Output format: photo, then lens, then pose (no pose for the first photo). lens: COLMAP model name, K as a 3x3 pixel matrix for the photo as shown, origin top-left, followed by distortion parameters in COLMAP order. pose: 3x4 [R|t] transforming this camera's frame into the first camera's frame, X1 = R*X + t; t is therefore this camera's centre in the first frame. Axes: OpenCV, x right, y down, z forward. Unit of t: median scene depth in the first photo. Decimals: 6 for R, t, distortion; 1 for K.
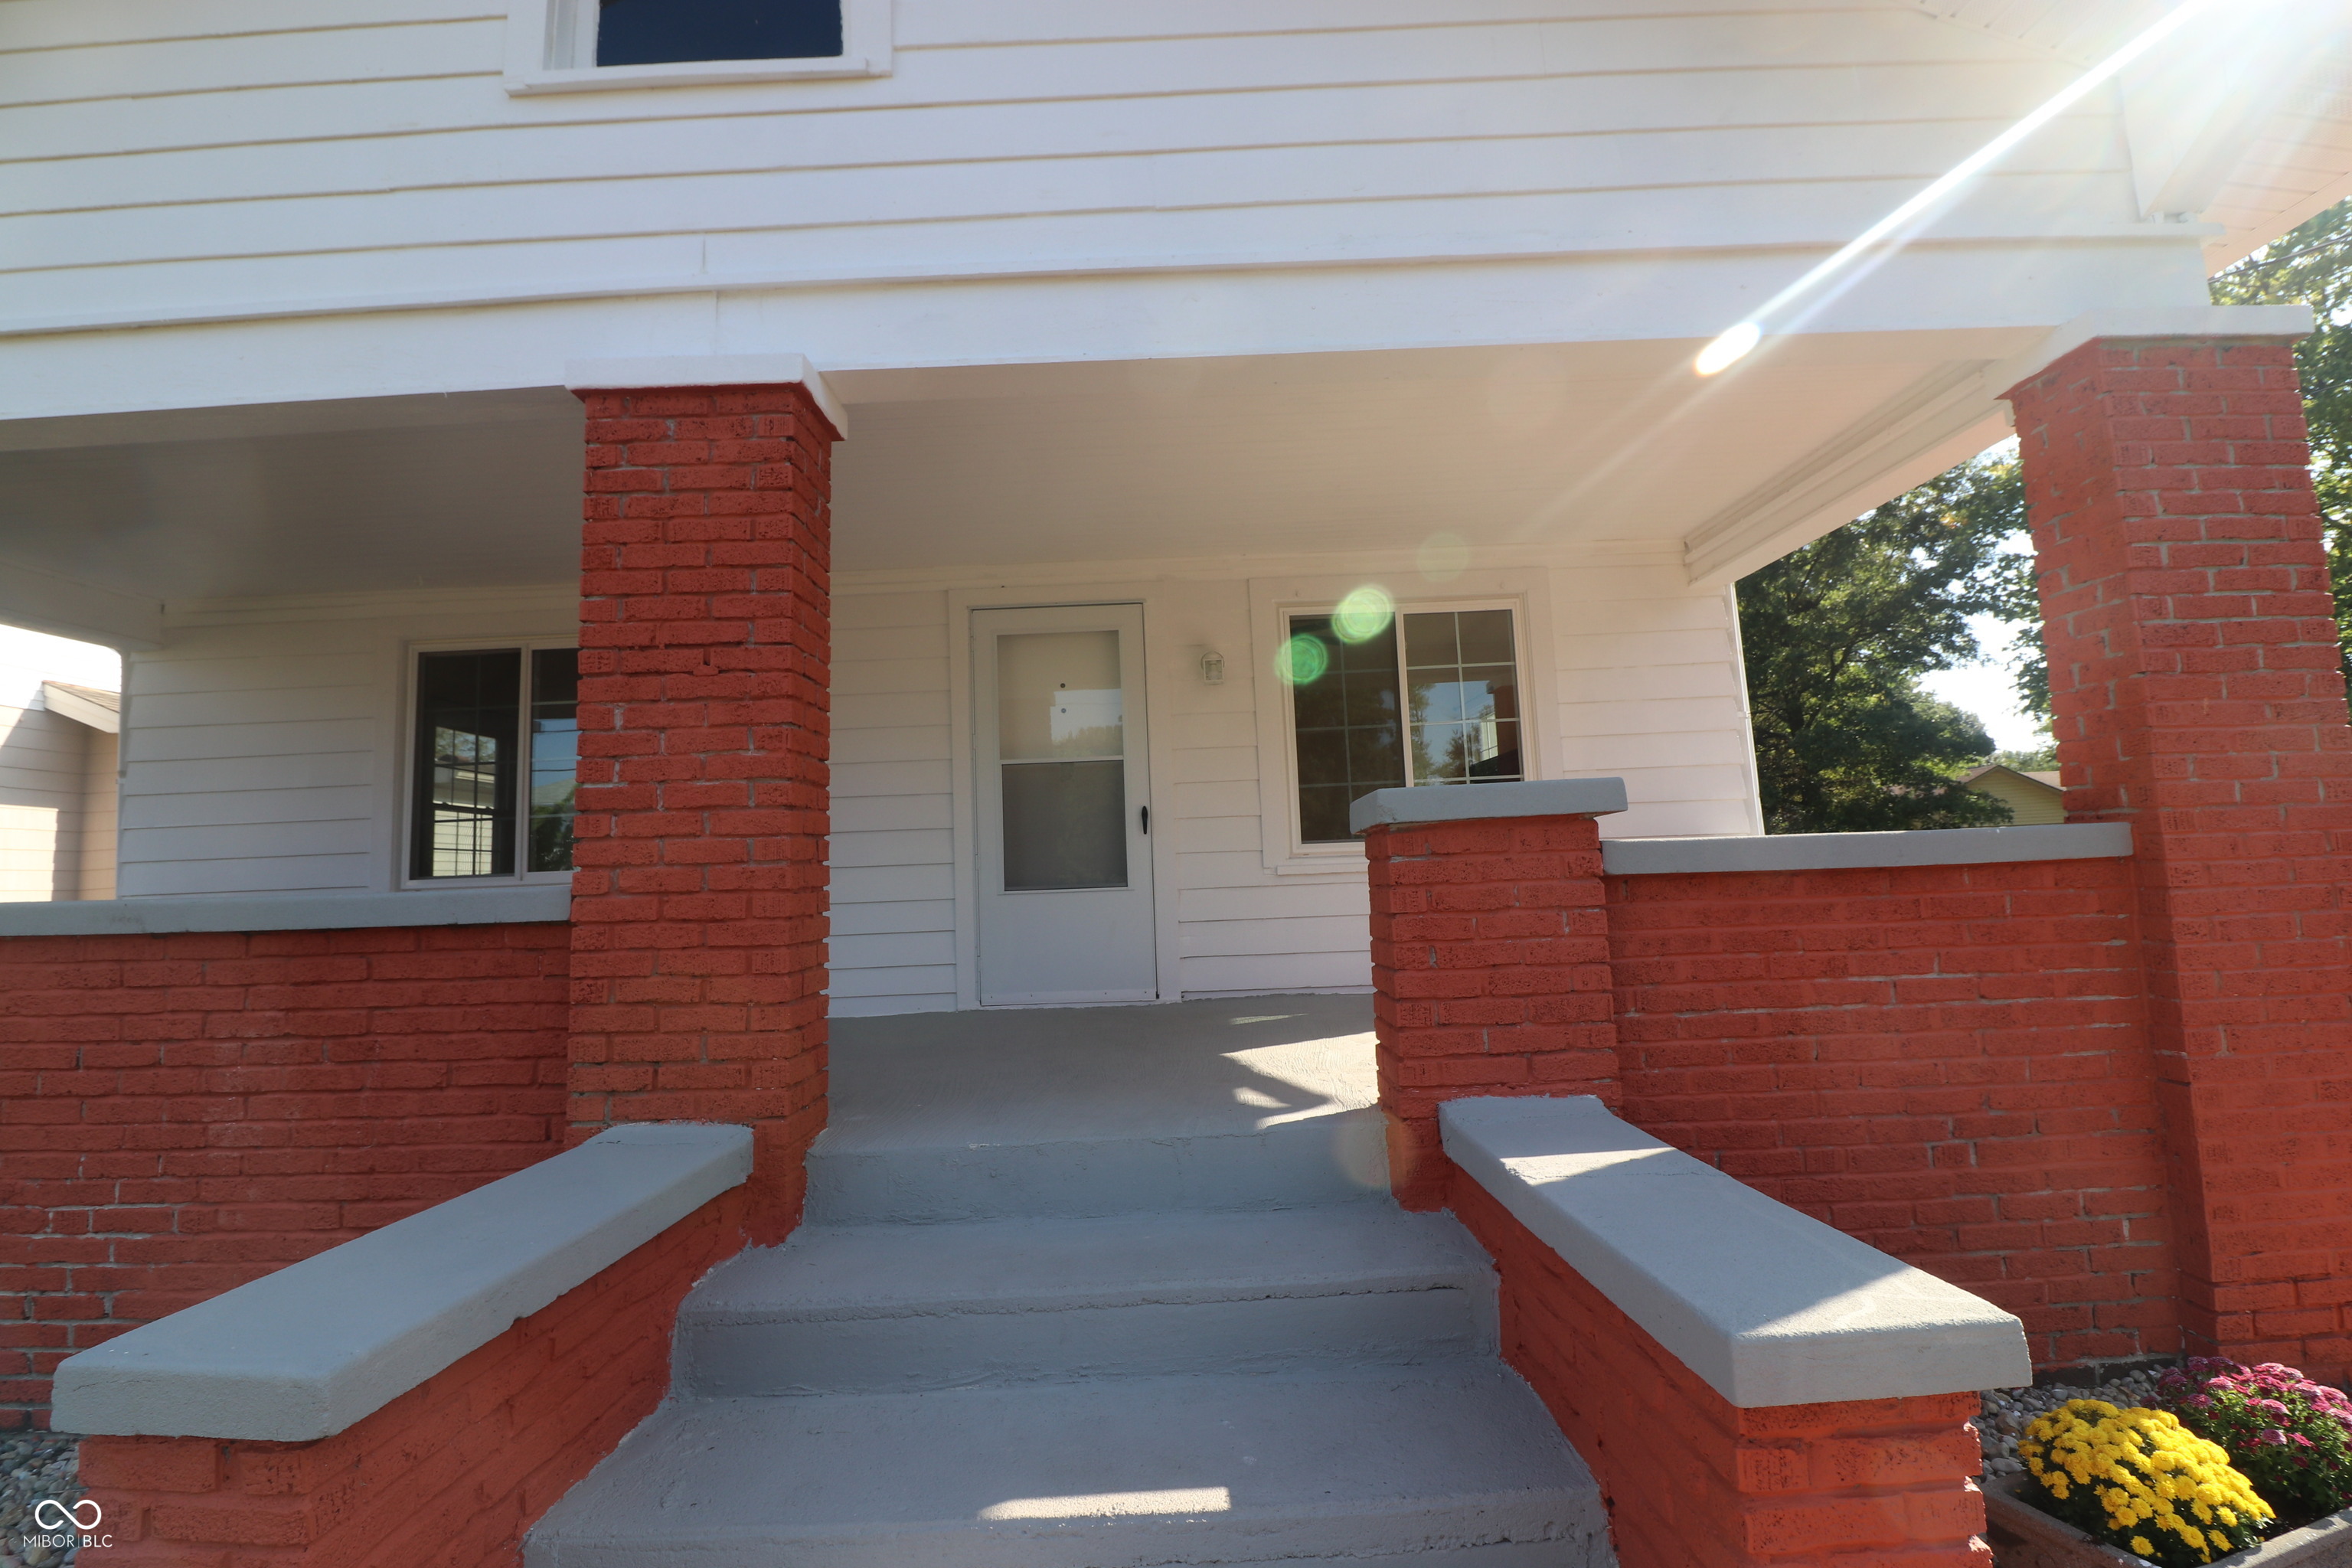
lens RADIAL K [[1082.9, 0, 1168.8], [0, 1082.9, 759.1], [0, 0, 1]] dist [-0.001197, -0.014215]
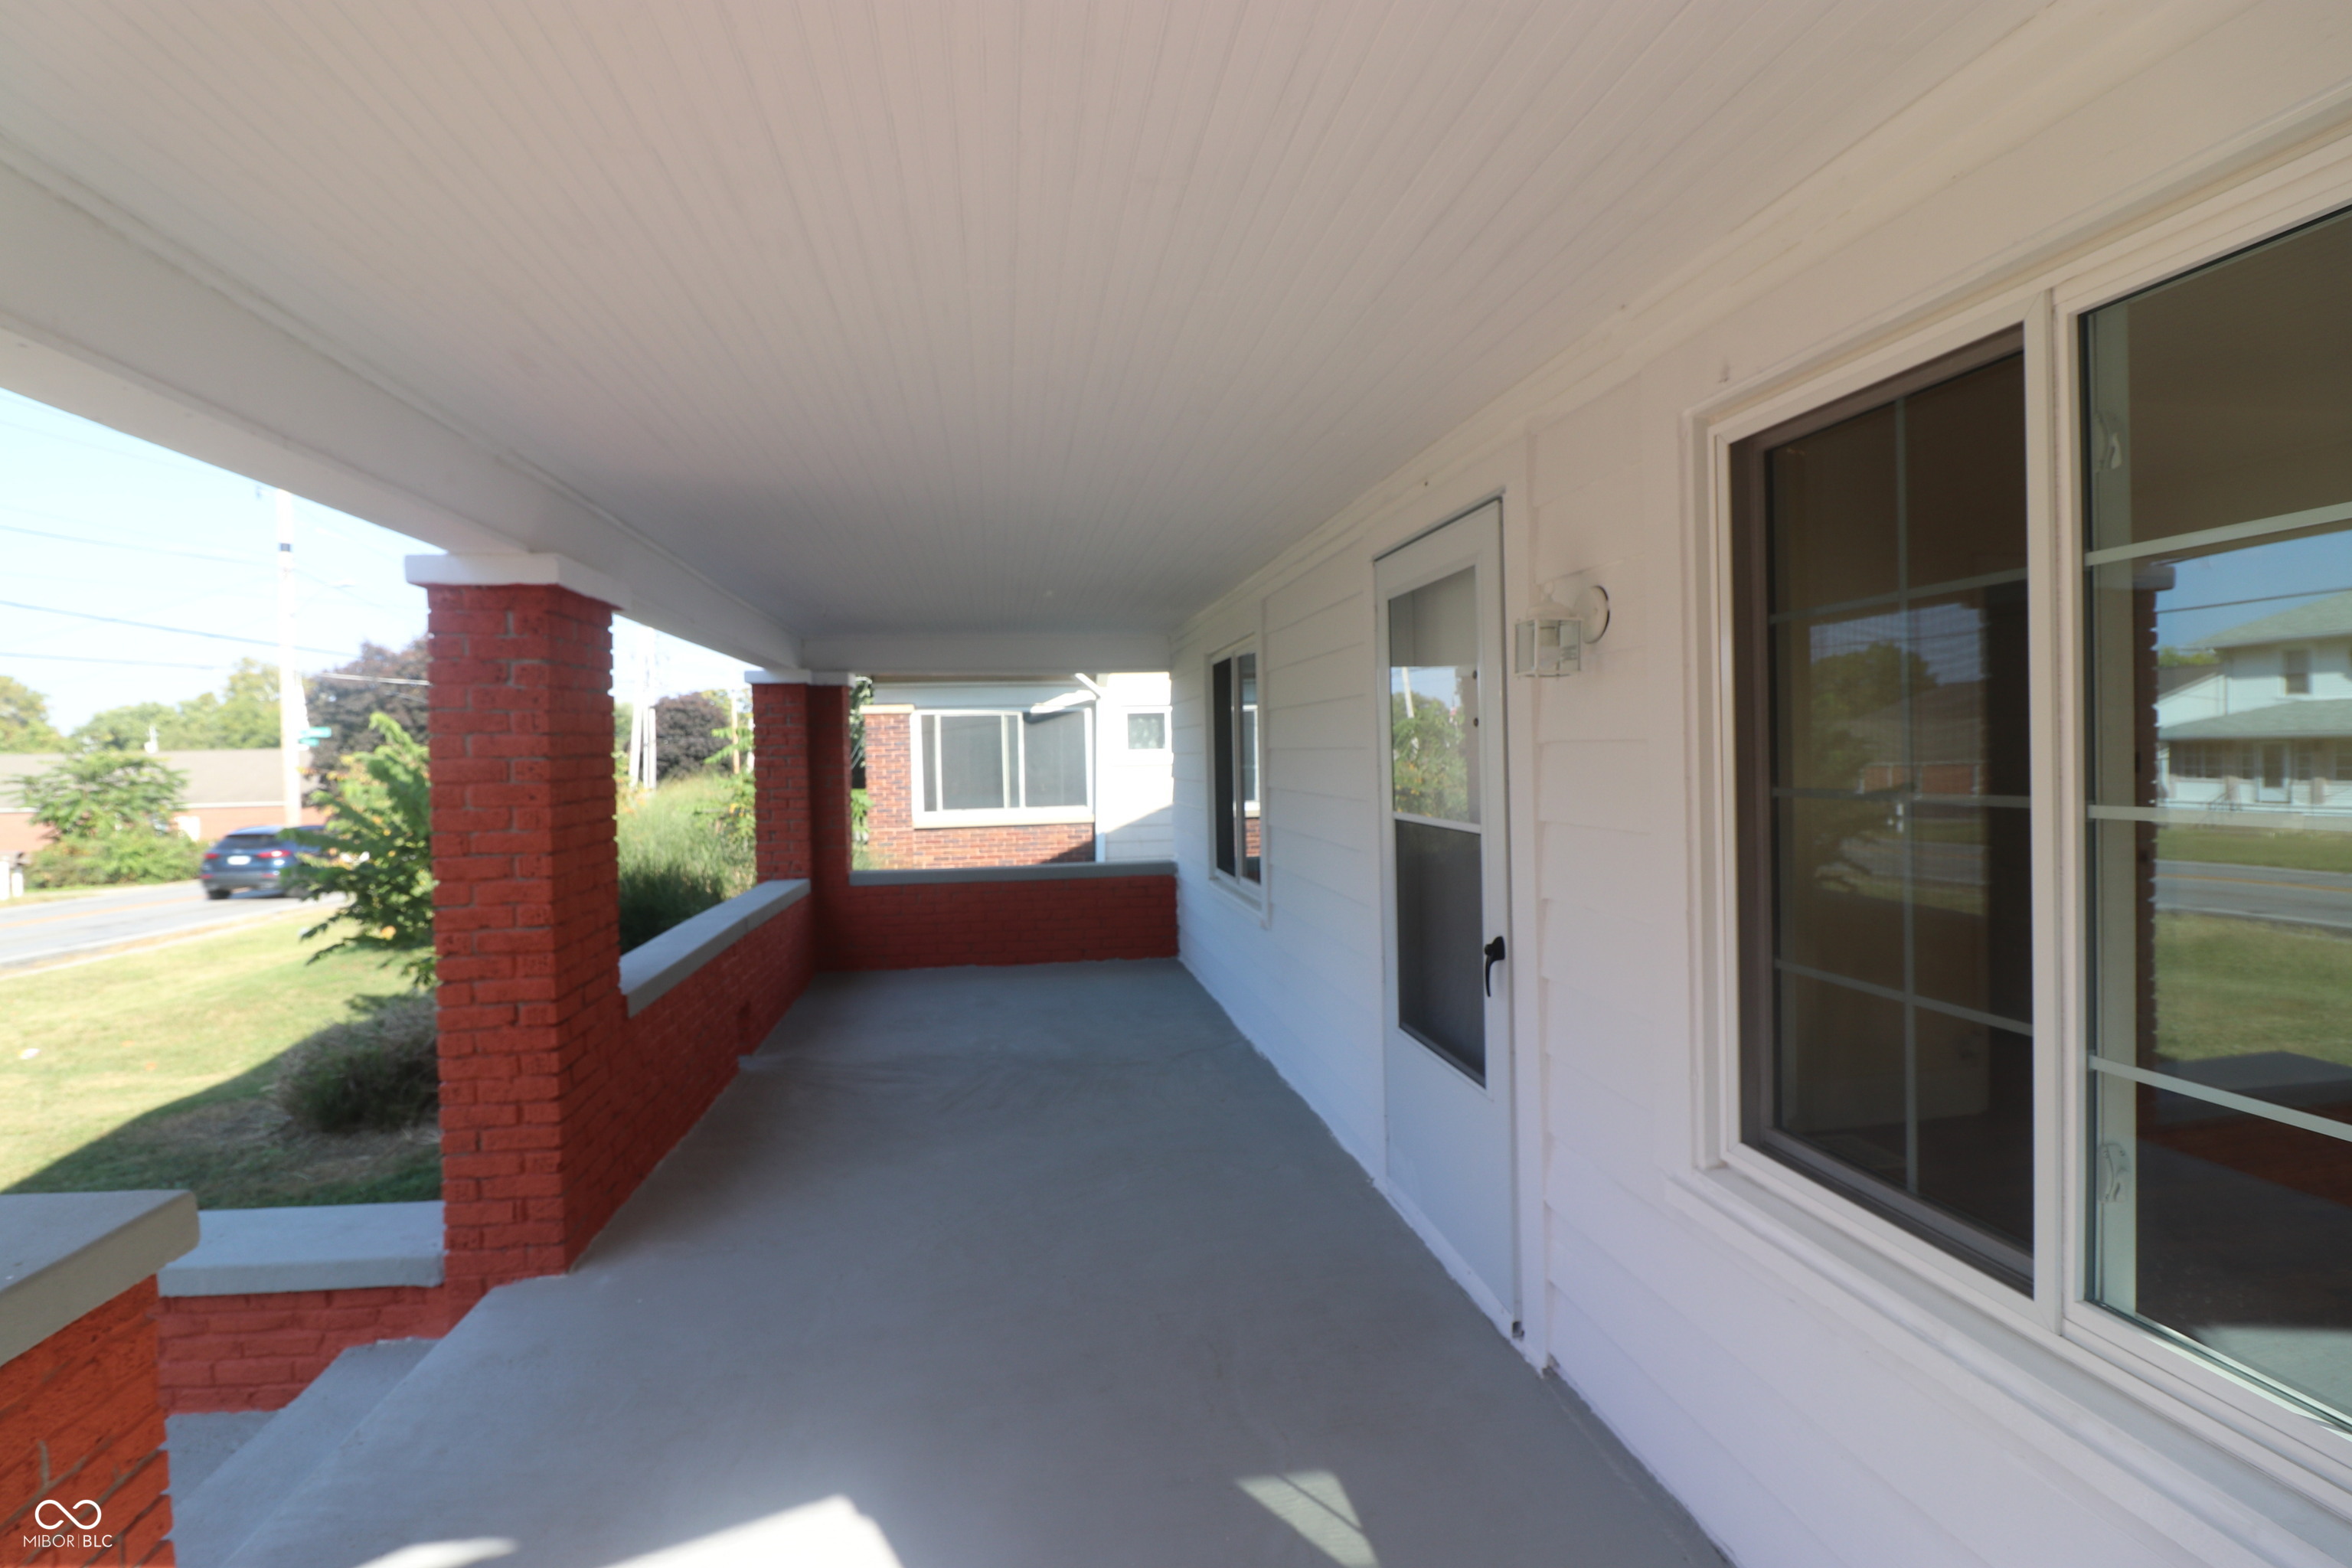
lens RADIAL K [[1082.9, 0, 1168.8], [0, 1082.9, 759.1], [0, 0, 1]] dist [-0.001197, -0.014215]
pose [[0.158584, 0.046112, -0.986268, 0.841408], [0.115424, 0.991194, 0.064902, -0.162990], [0.980576, -0.124132, 0.151865, 1.593578]]
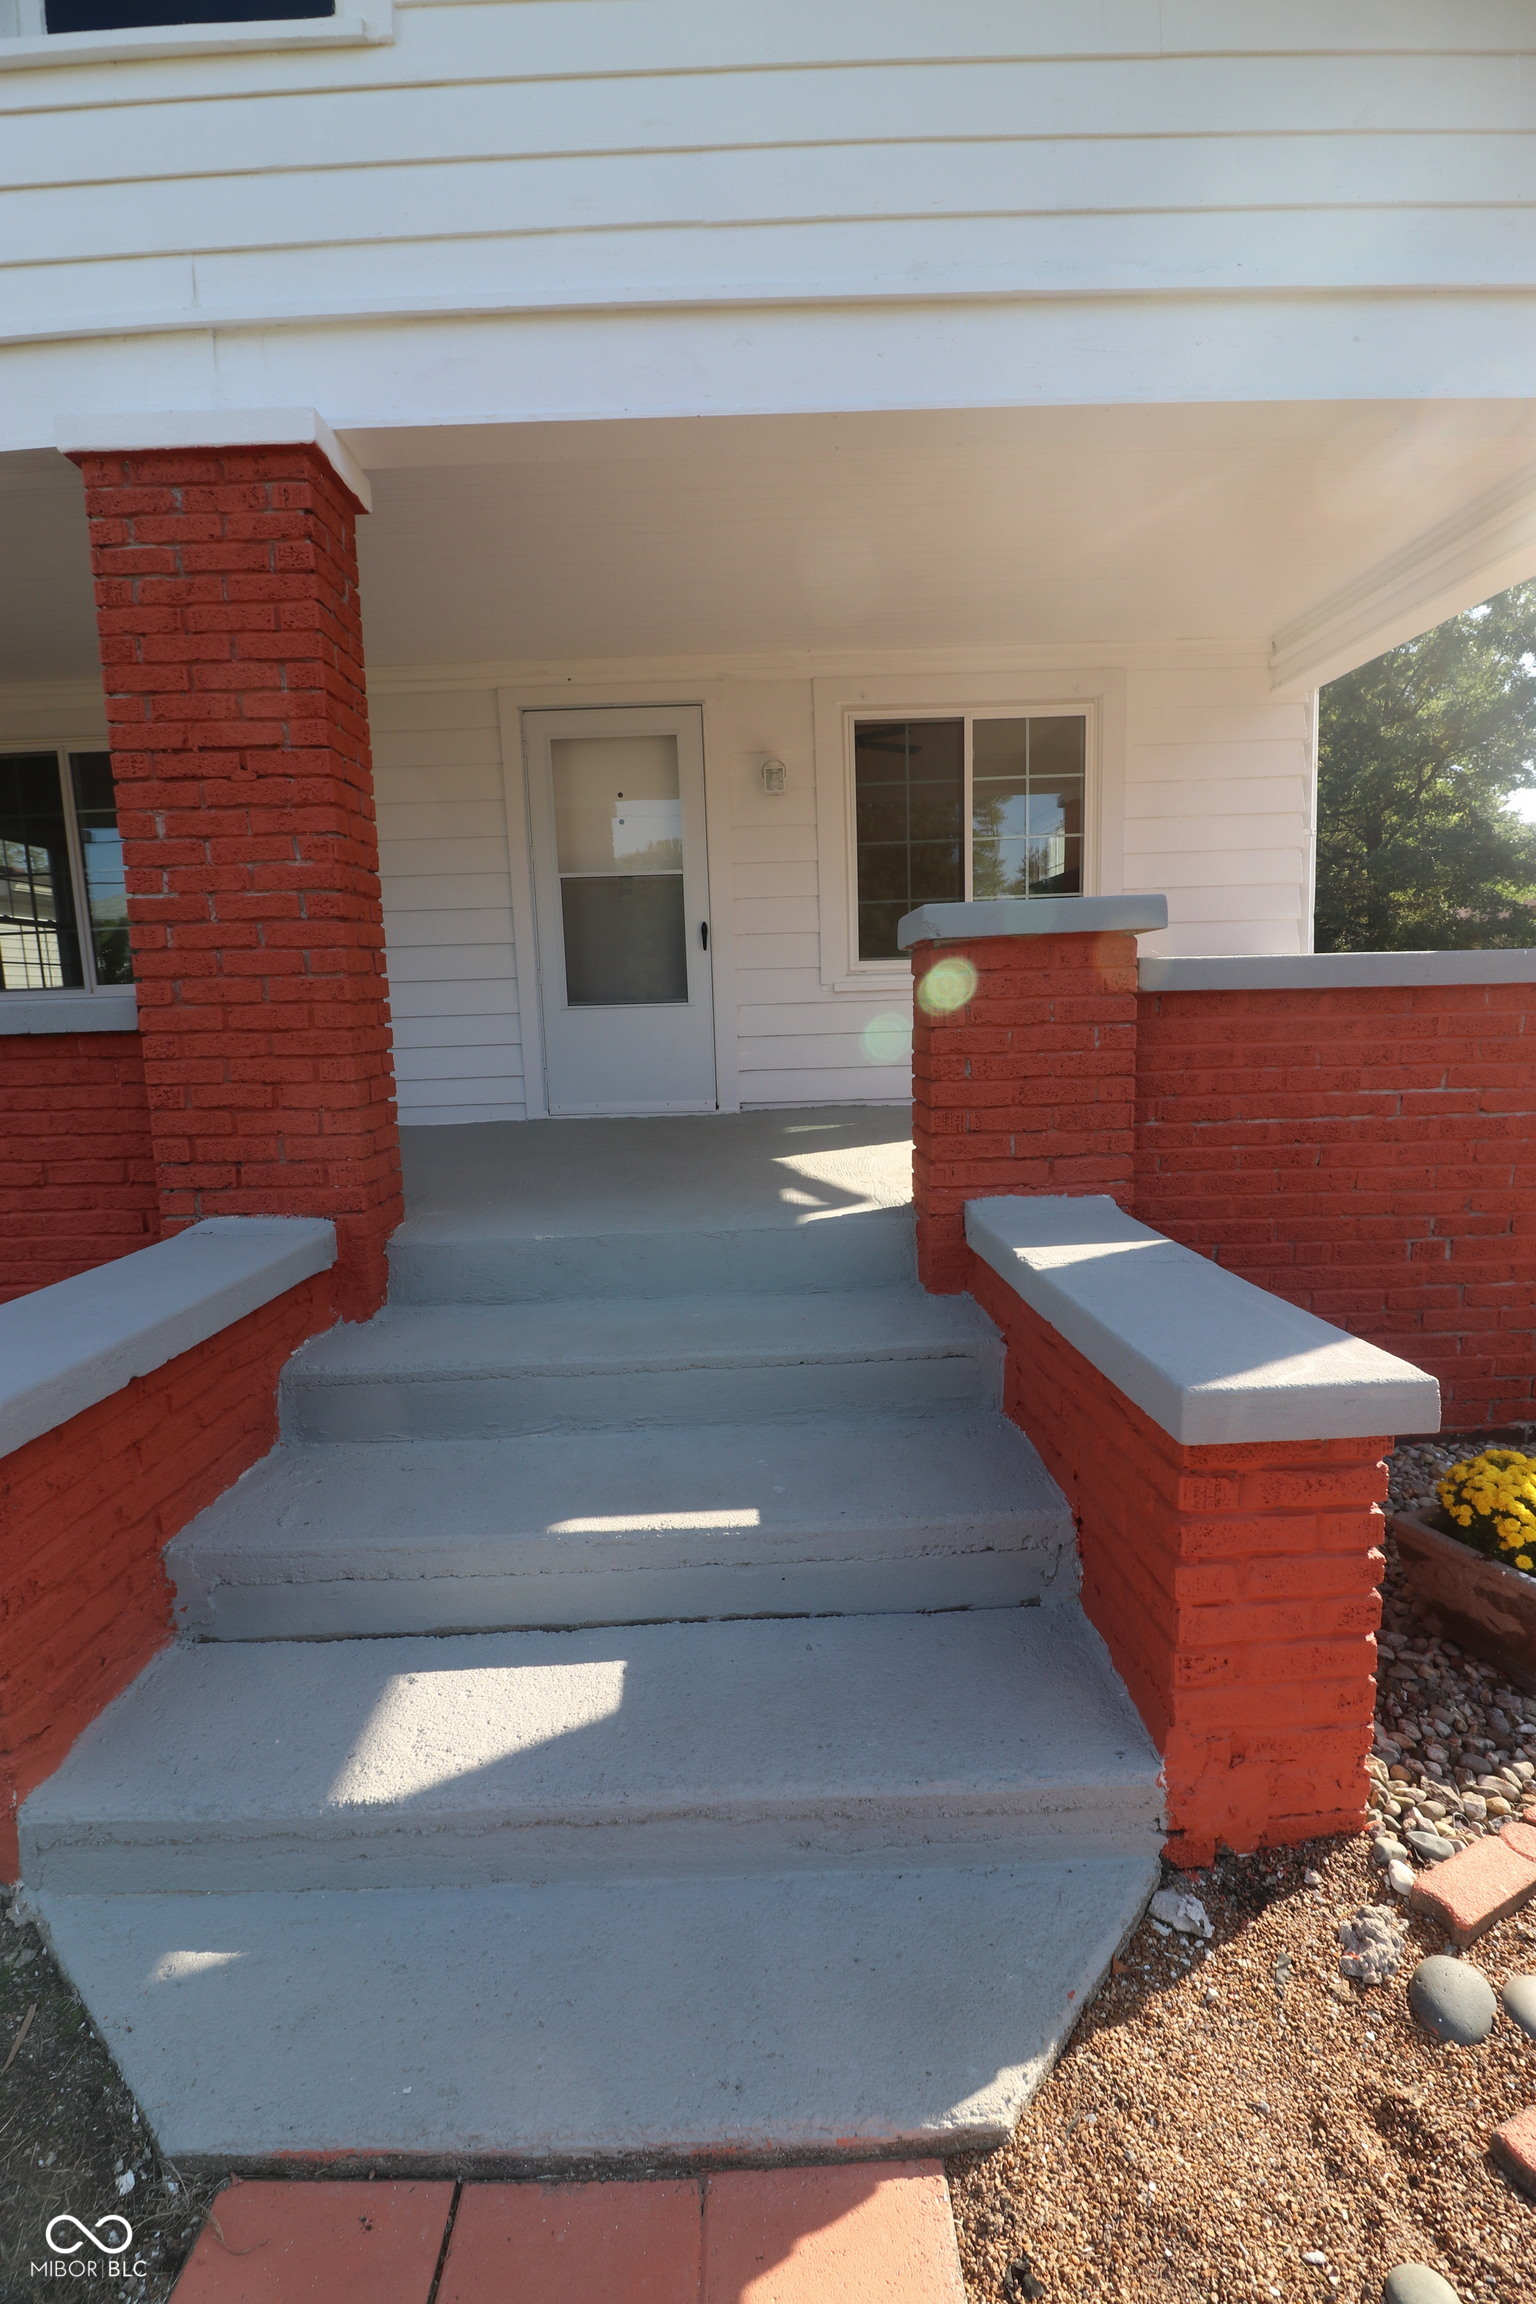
lens RADIAL K [[1060.8, 0, 750.1], [0, 1060.8, 1157.0], [0, 0, 1]] dist [-0.001197, -0.014215]
pose [[0.999934, 0.004351, 0.010677, 0.020751], [-0.006949, 0.966408, 0.256918, 0.002234], [-0.009201, -0.256975, 0.966374, -0.016232]]
